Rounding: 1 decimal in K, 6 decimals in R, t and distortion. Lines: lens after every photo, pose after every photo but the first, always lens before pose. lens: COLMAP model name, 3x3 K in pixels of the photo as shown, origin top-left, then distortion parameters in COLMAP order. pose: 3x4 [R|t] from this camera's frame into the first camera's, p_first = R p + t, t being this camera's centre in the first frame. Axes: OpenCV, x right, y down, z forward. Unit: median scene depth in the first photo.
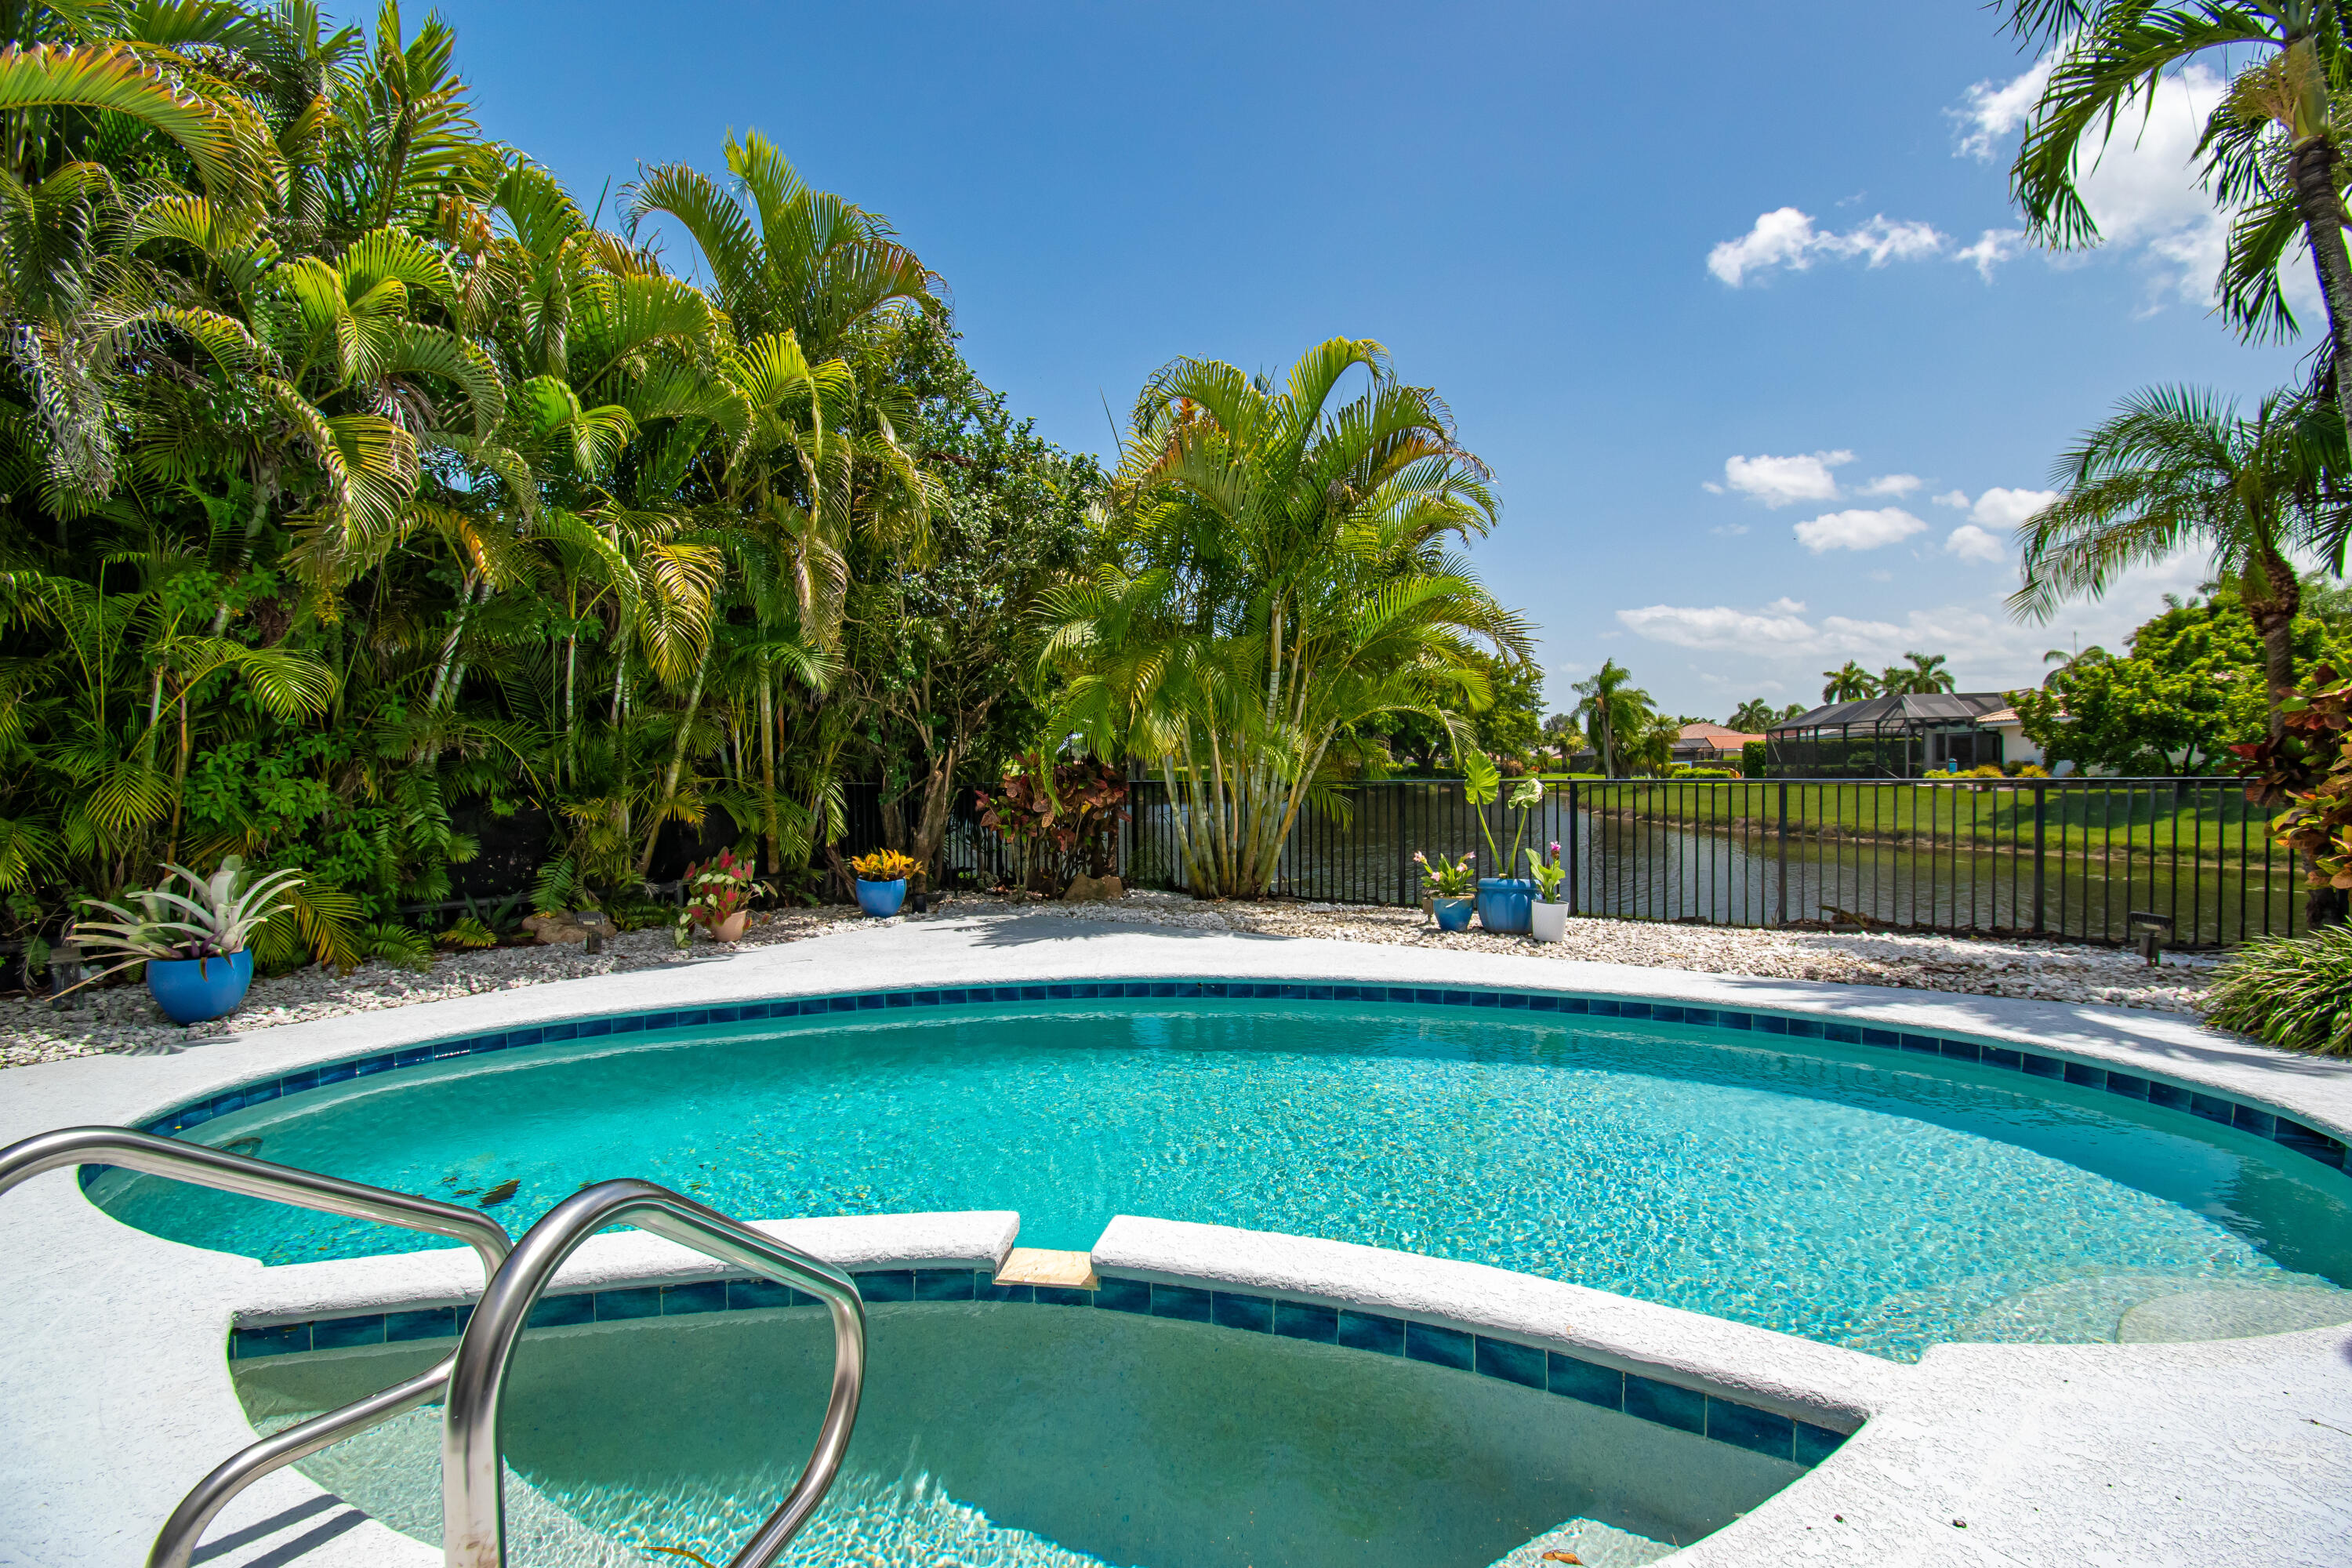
lens RADIAL K [[1029.1, 0, 1185.8], [0, 1029.1, 795.9], [0, 0, 1]] dist [0.011832, -0.018602]
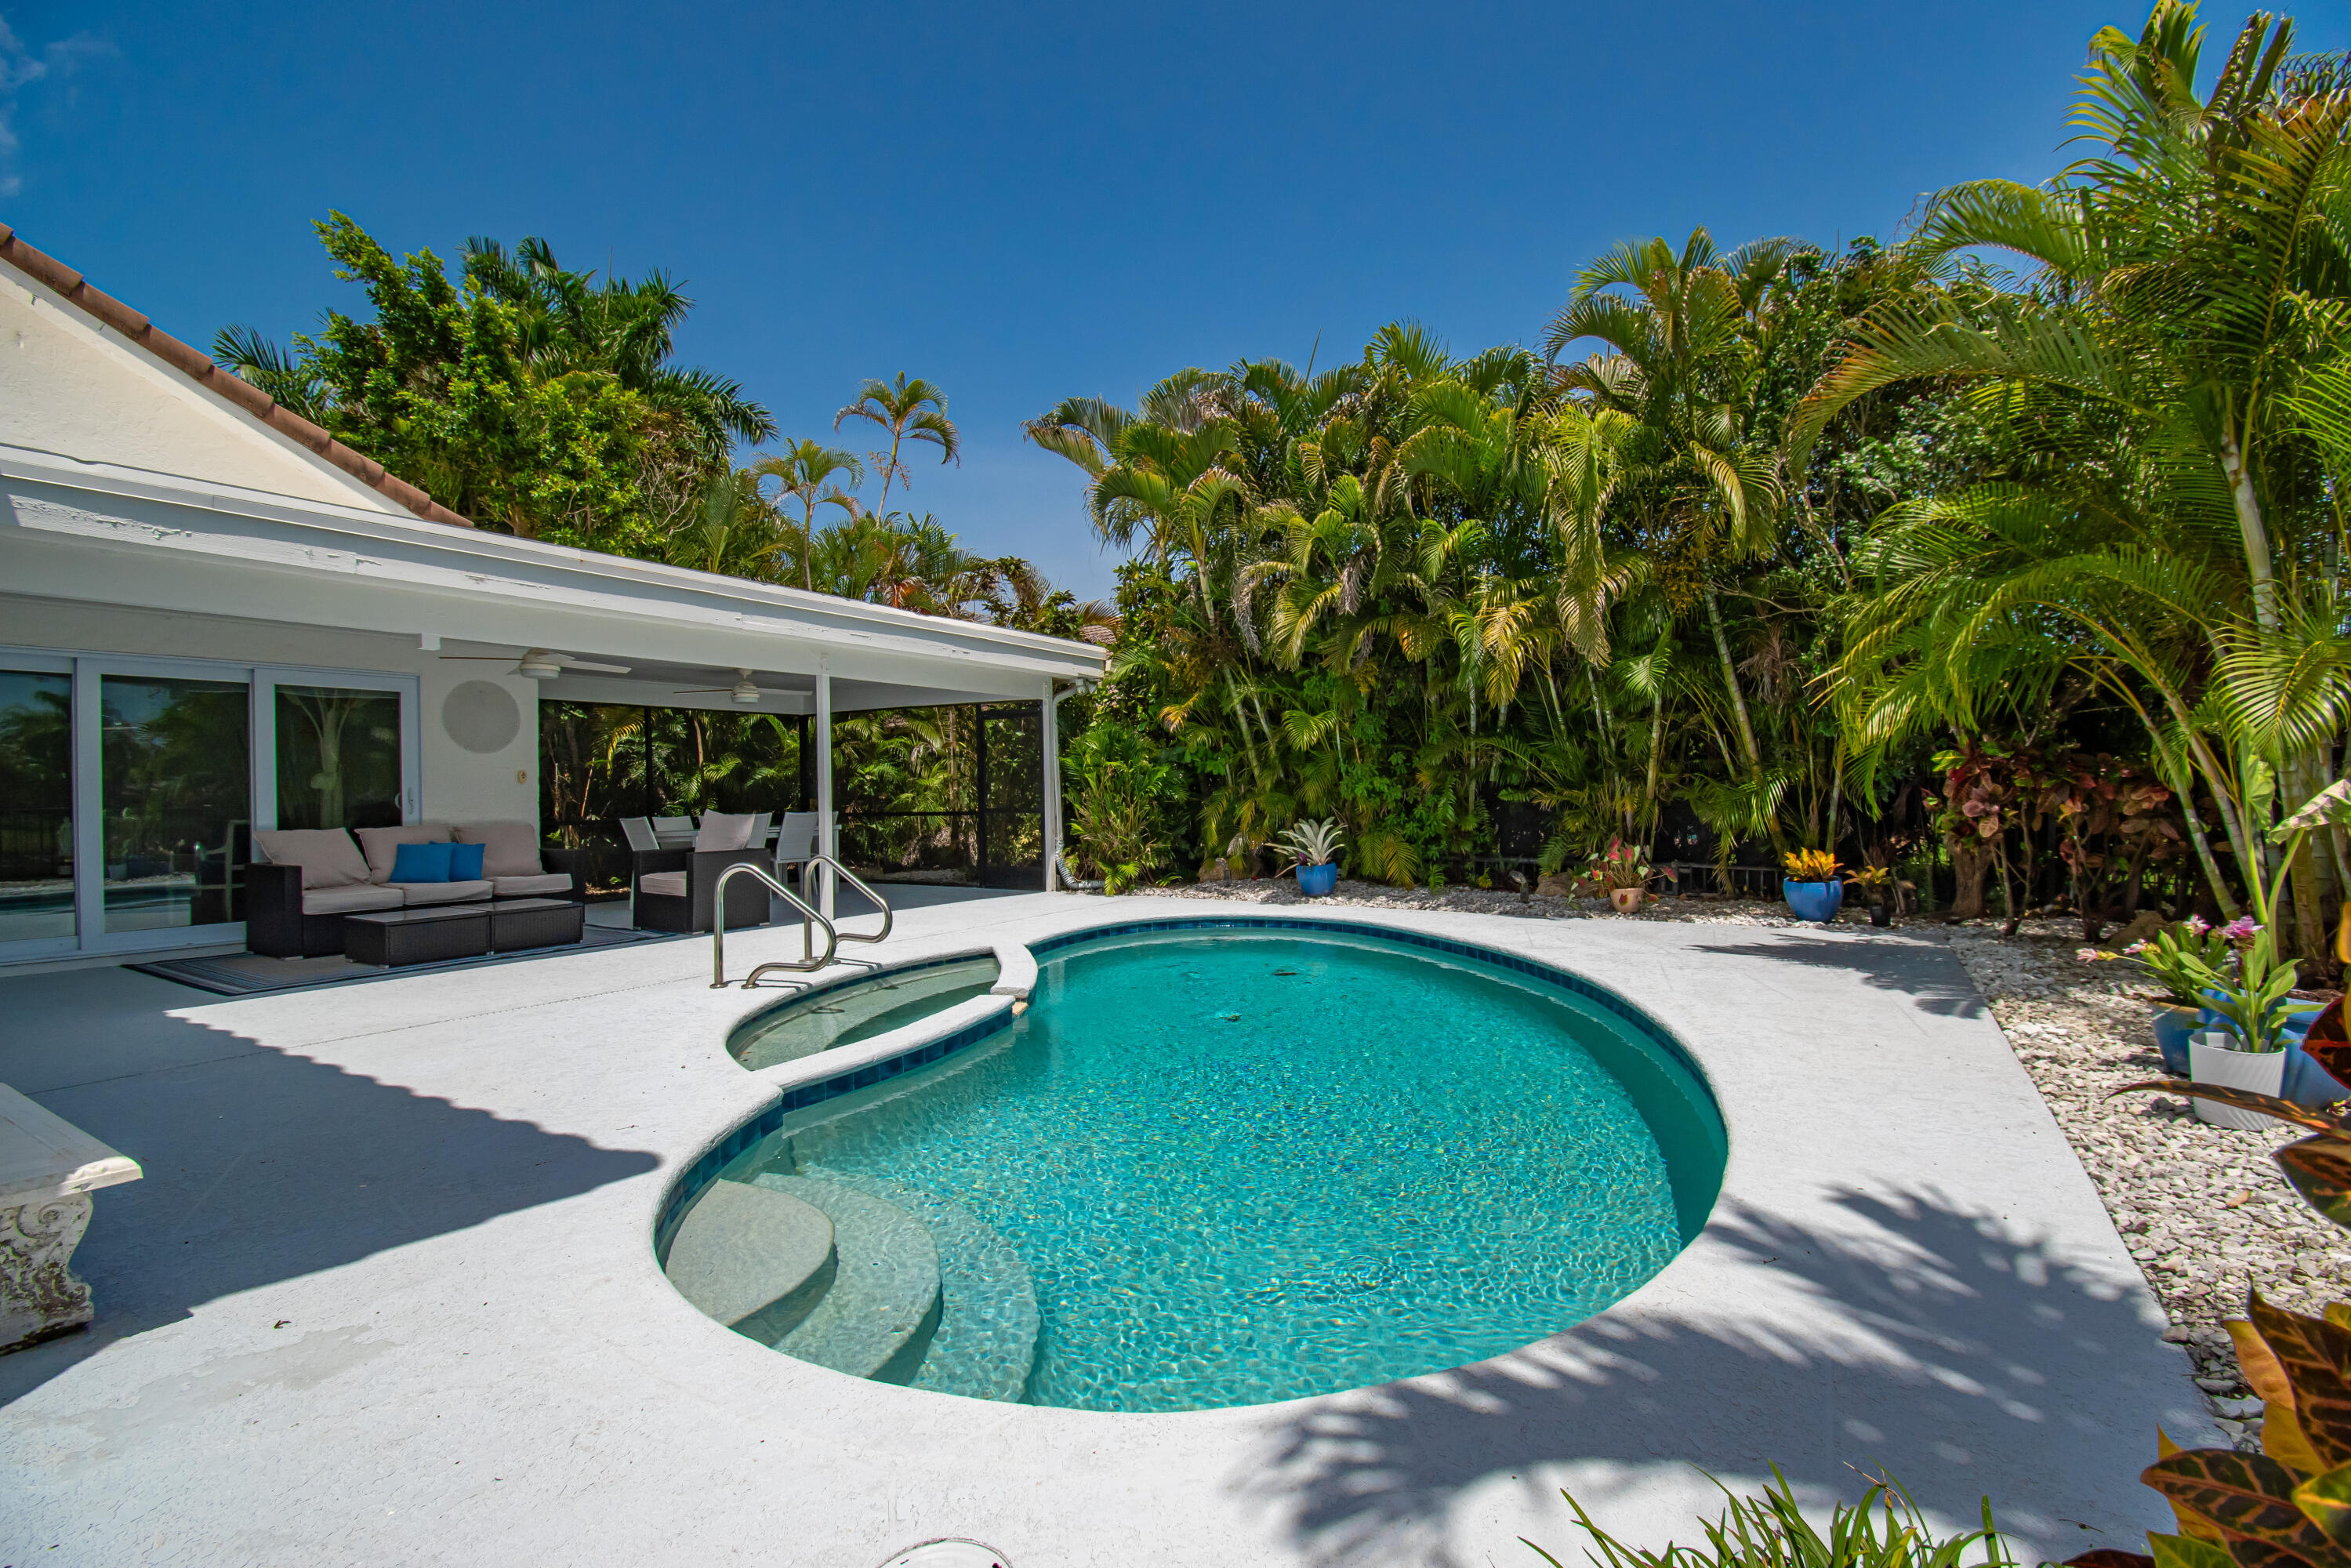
lens RADIAL K [[1043.6, 0, 1189.8], [0, 1043.6, 787.9], [0, 0, 1]] dist [0.021795, -0.027272]
pose [[0.023831, 0.014217, -0.999615, 0.610691], [-0.005503, 0.999886, 0.014090, -0.013761], [0.999701, 0.005165, 0.023906, 0.393218]]
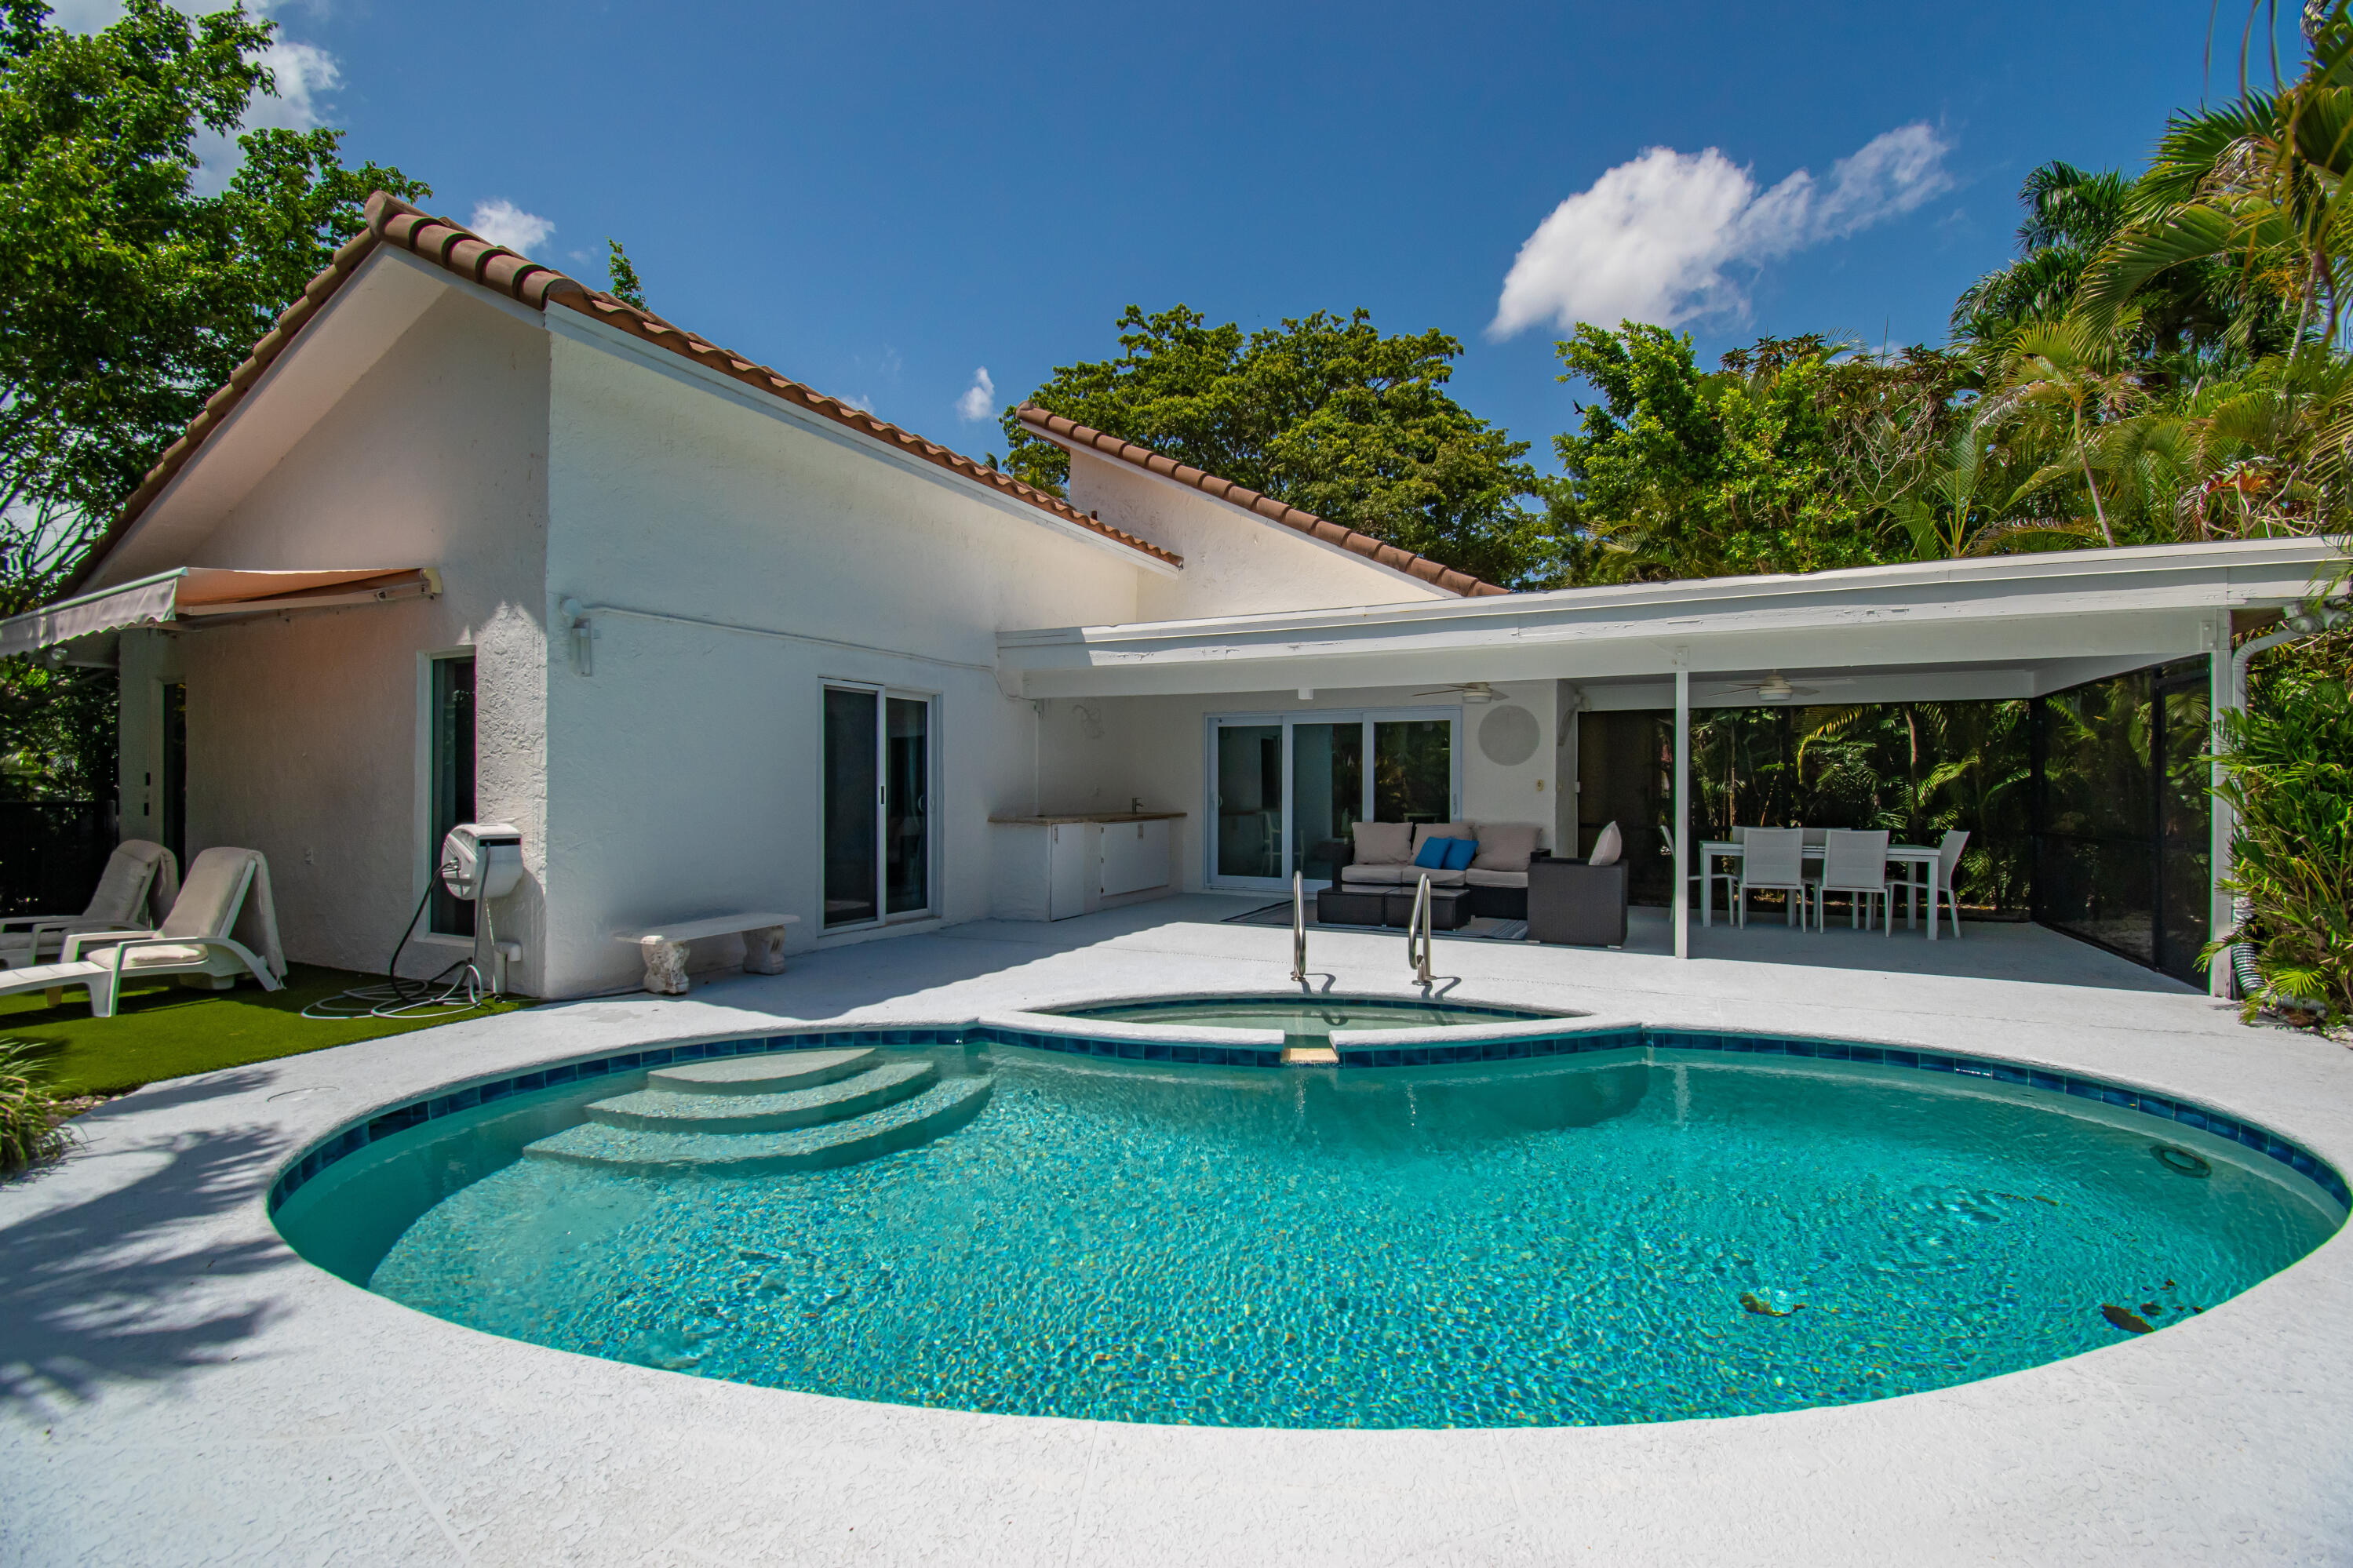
lens RADIAL K [[1034.1, 0, 1181.9], [0, 1034.1, 790.4], [0, 0, 1]] dist [0.021010, -0.026372]
pose [[-0.994351, 0.012795, -0.105371, 0.099910], [0.010333, 0.999661, 0.023880, -0.033116], [0.105640, 0.022657, -0.994146, 0.870859]]
